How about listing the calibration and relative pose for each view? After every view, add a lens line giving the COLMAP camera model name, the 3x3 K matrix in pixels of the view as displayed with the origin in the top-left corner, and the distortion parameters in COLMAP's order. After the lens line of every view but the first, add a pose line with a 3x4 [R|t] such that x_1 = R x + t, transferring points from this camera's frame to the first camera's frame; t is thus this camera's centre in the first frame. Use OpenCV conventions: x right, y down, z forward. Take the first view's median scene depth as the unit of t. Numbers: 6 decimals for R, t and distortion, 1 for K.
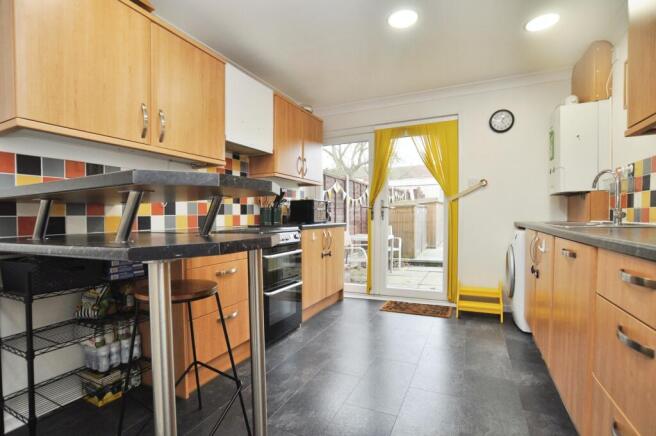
lens RADIAL K [[318.3, 0, 325.2], [0, 318.3, 231.7], [0, 0, 1]] dist [-0.084845, 0.043249]
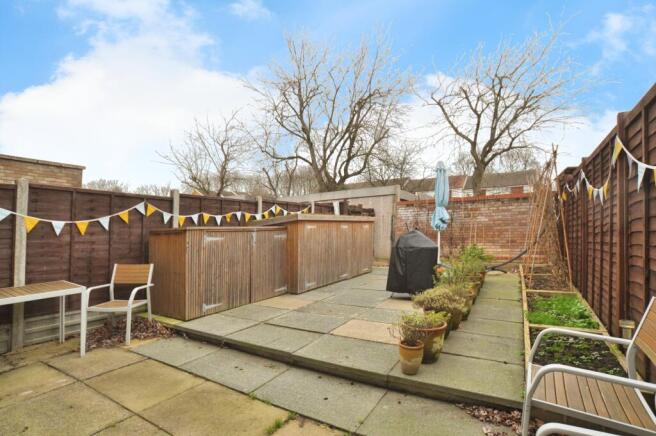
lens RADIAL K [[318.3, 0, 325.2], [0, 318.3, 231.7], [0, 0, 1]] dist [-0.084845, 0.043249]
pose [[0.993280, -0.001614, -0.115726, 1.172685], [-0.003540, 0.999011, -0.044317, -0.108272], [0.115684, 0.044429, 0.992292, 0.928451]]
